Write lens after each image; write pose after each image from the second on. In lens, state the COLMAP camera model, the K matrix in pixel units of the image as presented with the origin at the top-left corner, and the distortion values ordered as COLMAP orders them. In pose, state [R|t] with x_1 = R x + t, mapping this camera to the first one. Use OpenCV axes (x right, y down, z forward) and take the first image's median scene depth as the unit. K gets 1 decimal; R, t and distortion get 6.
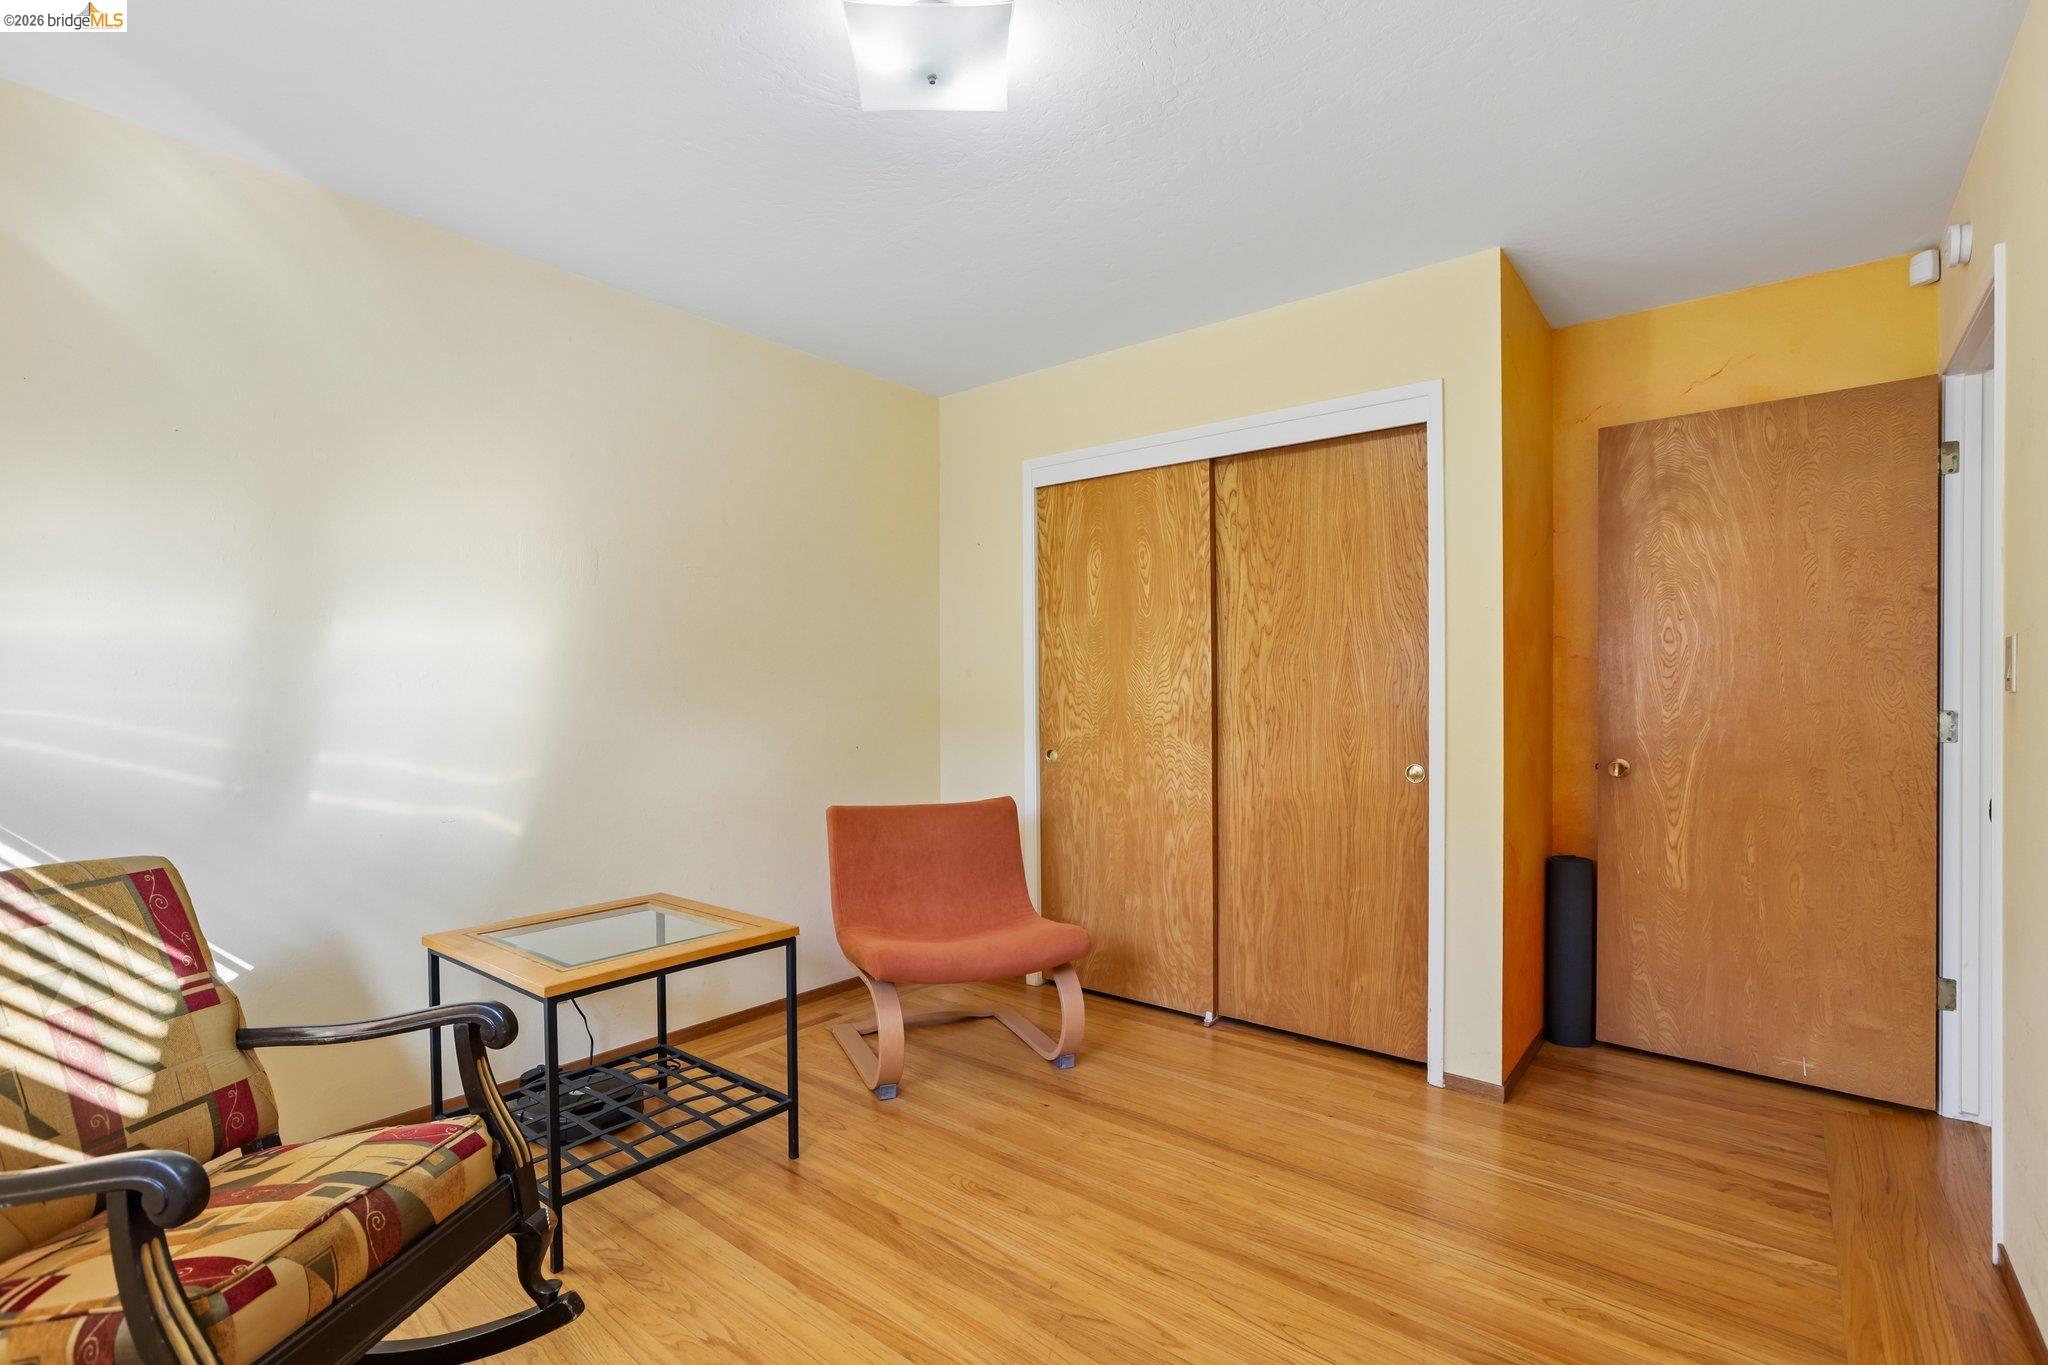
lens RADIAL K [[926.3, 0, 1019.4], [0, 926.3, 688.4], [0, 0, 1]] dist [-0.028721, 0.005700]
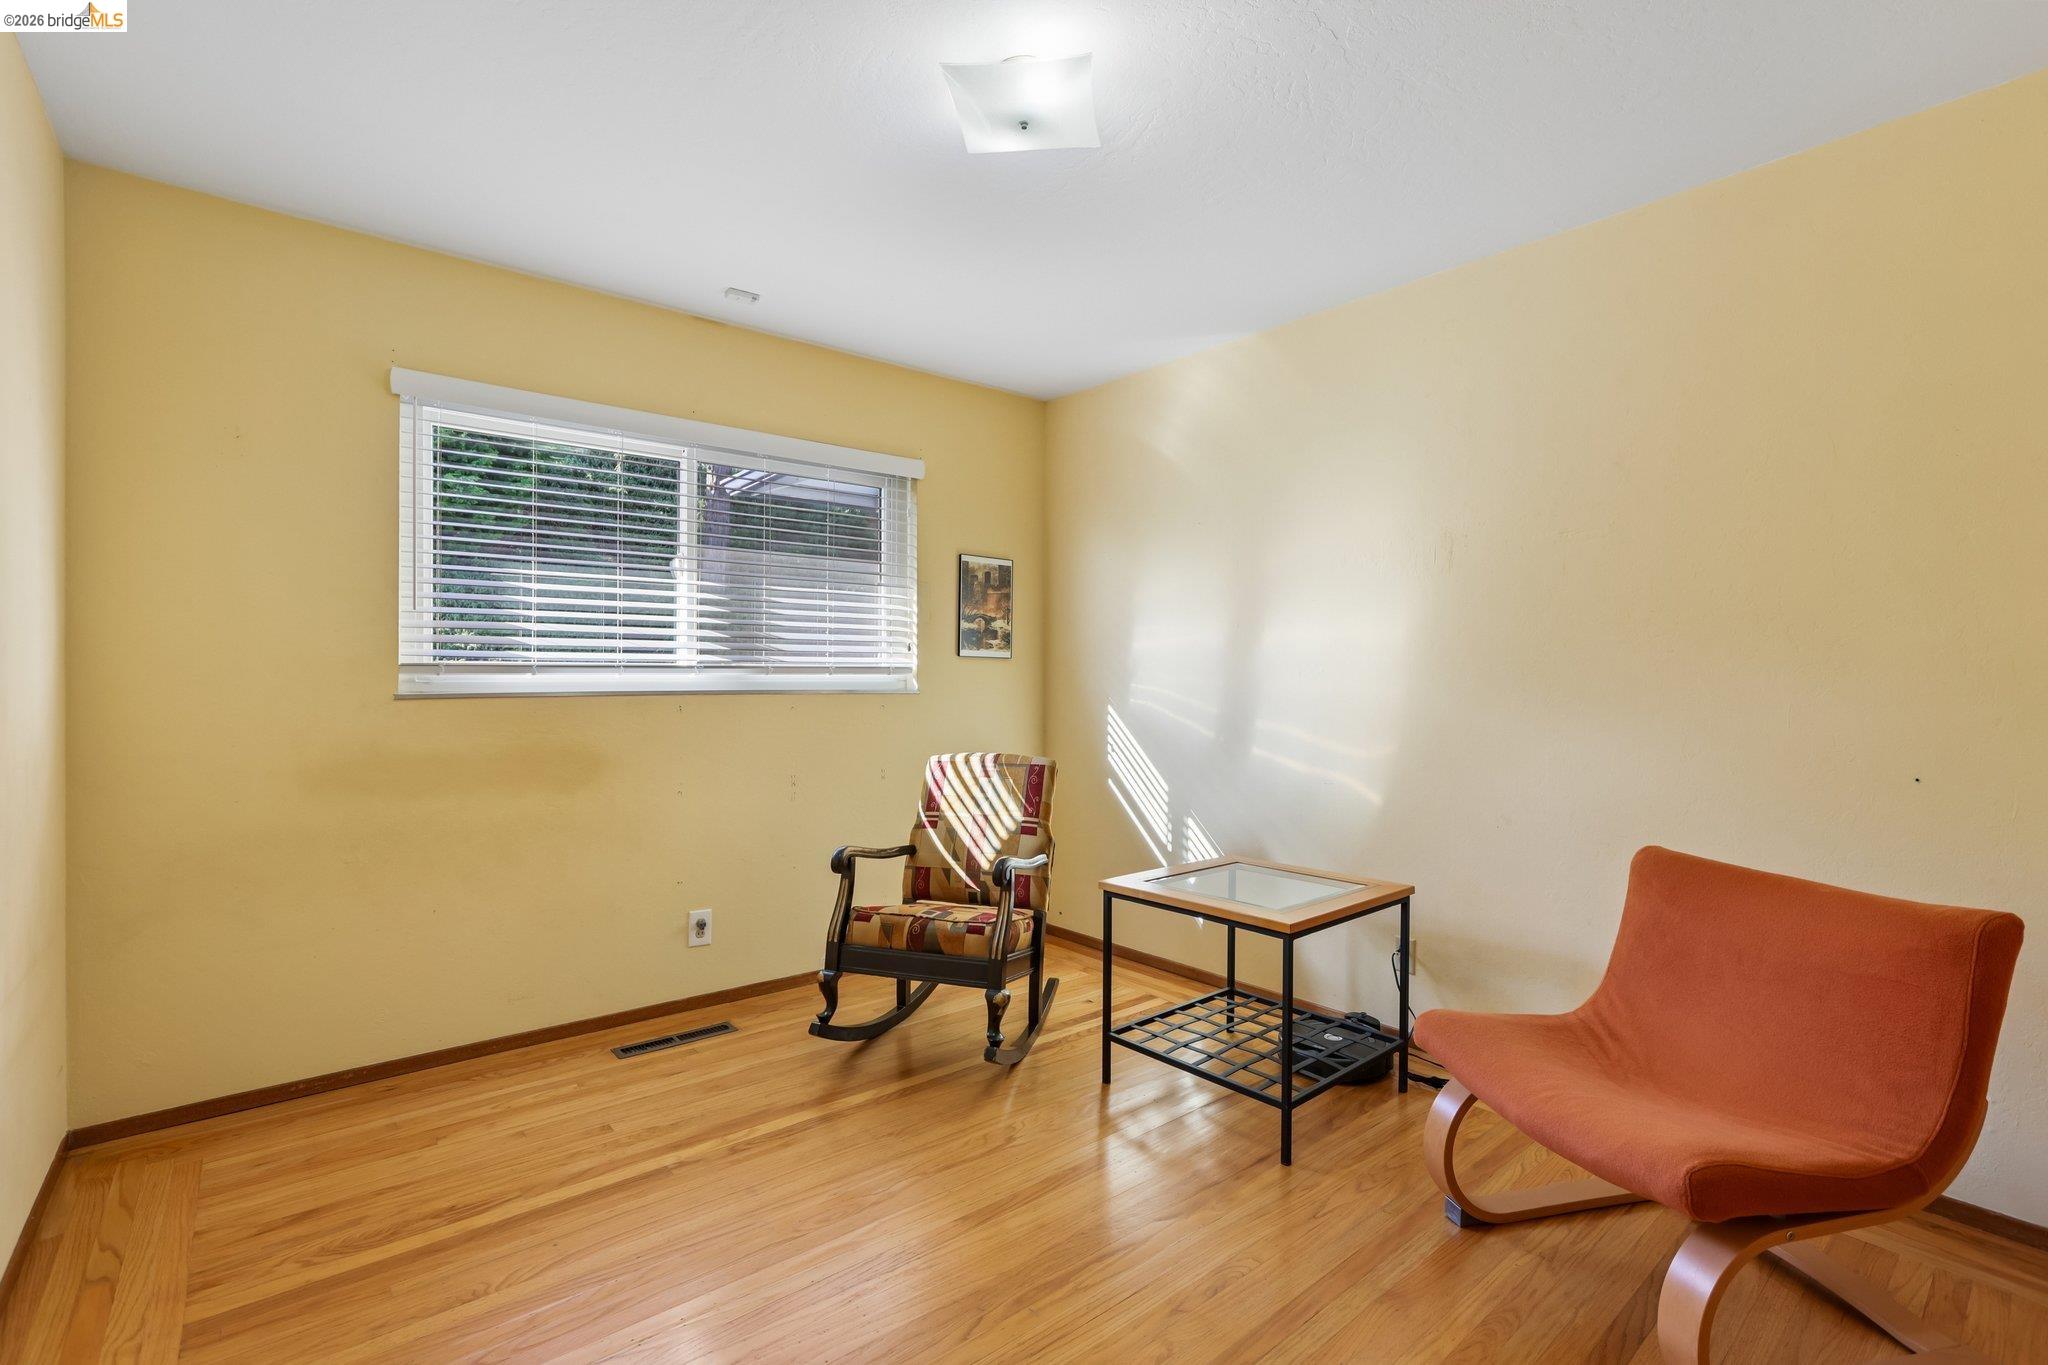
lens RADIAL K [[926.3, 0, 1020.2], [0, 926.3, 686.3], [0, 0, 1]] dist [-0.028721, 0.005700]
pose [[-0.185636, 0.003677, -0.982612, 0.789310], [0.002924, 0.999991, 0.003189, 0.012336], [0.982614, -0.002281, -0.185645, 0.966339]]
